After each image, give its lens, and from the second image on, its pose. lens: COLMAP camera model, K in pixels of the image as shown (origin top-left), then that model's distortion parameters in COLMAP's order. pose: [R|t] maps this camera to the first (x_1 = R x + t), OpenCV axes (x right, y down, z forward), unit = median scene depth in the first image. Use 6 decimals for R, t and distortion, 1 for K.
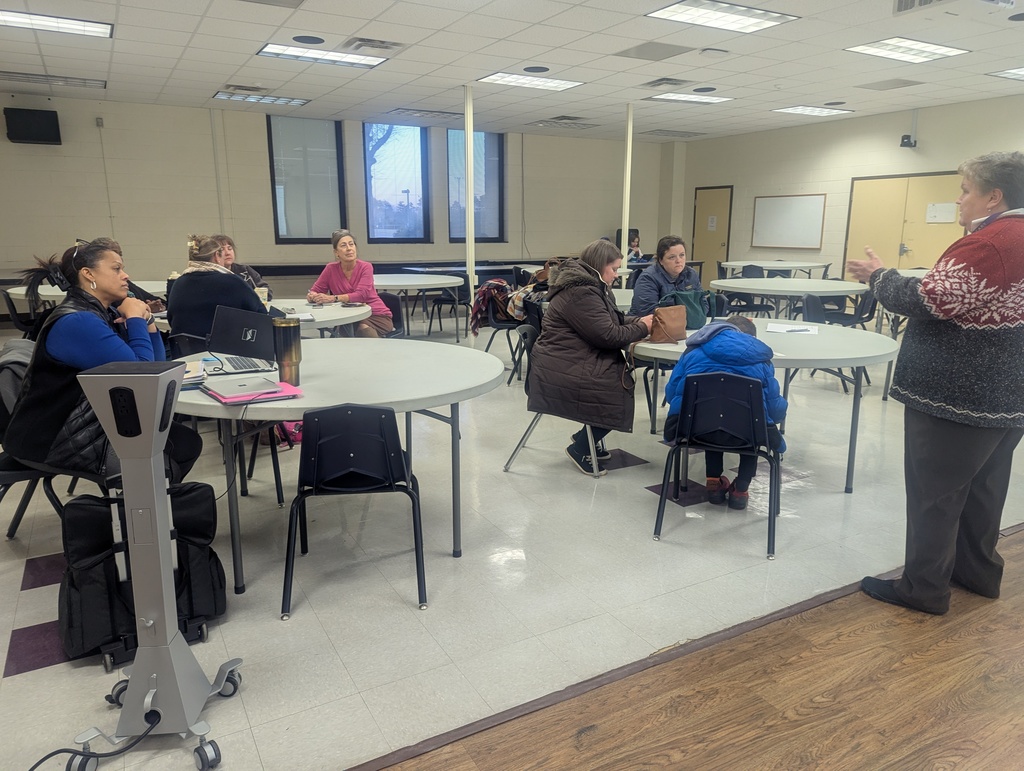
lens RADIAL K [[739.1, 0, 512.0], [0, 739.1, 385.5], [0, 0, 1]] dist [0.055585, -0.097354]
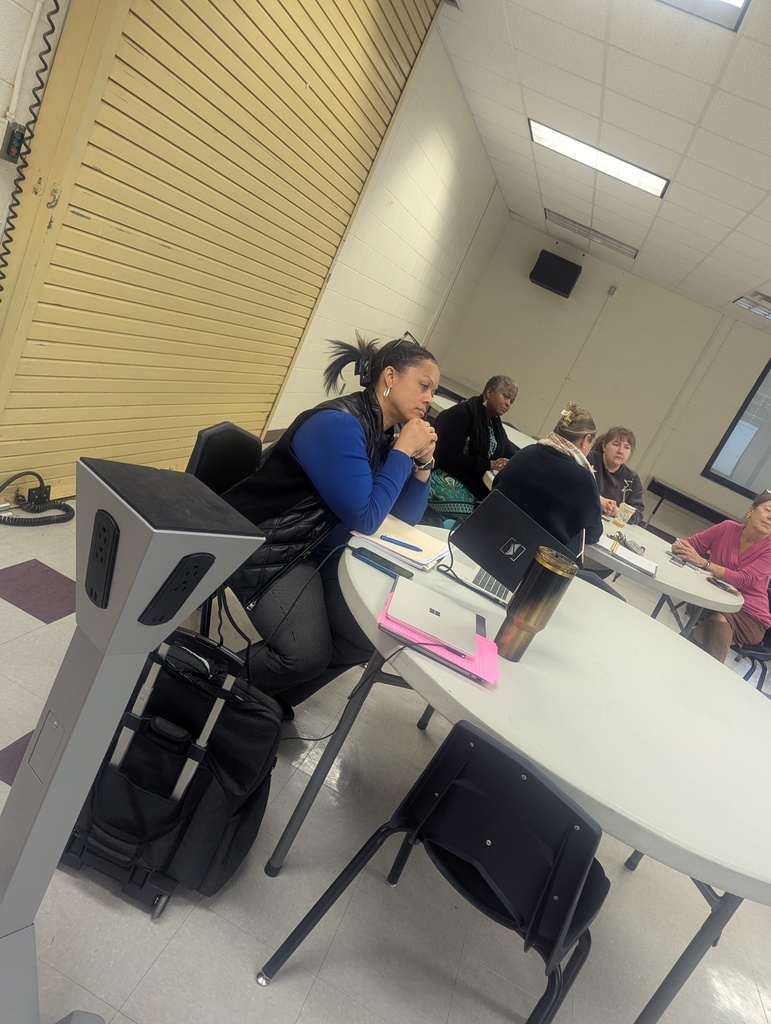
lens RADIAL K [[739.1, 0, 388.2], [0, 739.1, 542.7], [0, 0, 1]] dist [0.055585, -0.097354]
pose [[0.651824, 0.486294, -0.581931, -0.039430], [-0.529719, 0.841074, 0.109508, -0.064106], [0.542700, 0.236880, 0.805832, 0.313826]]
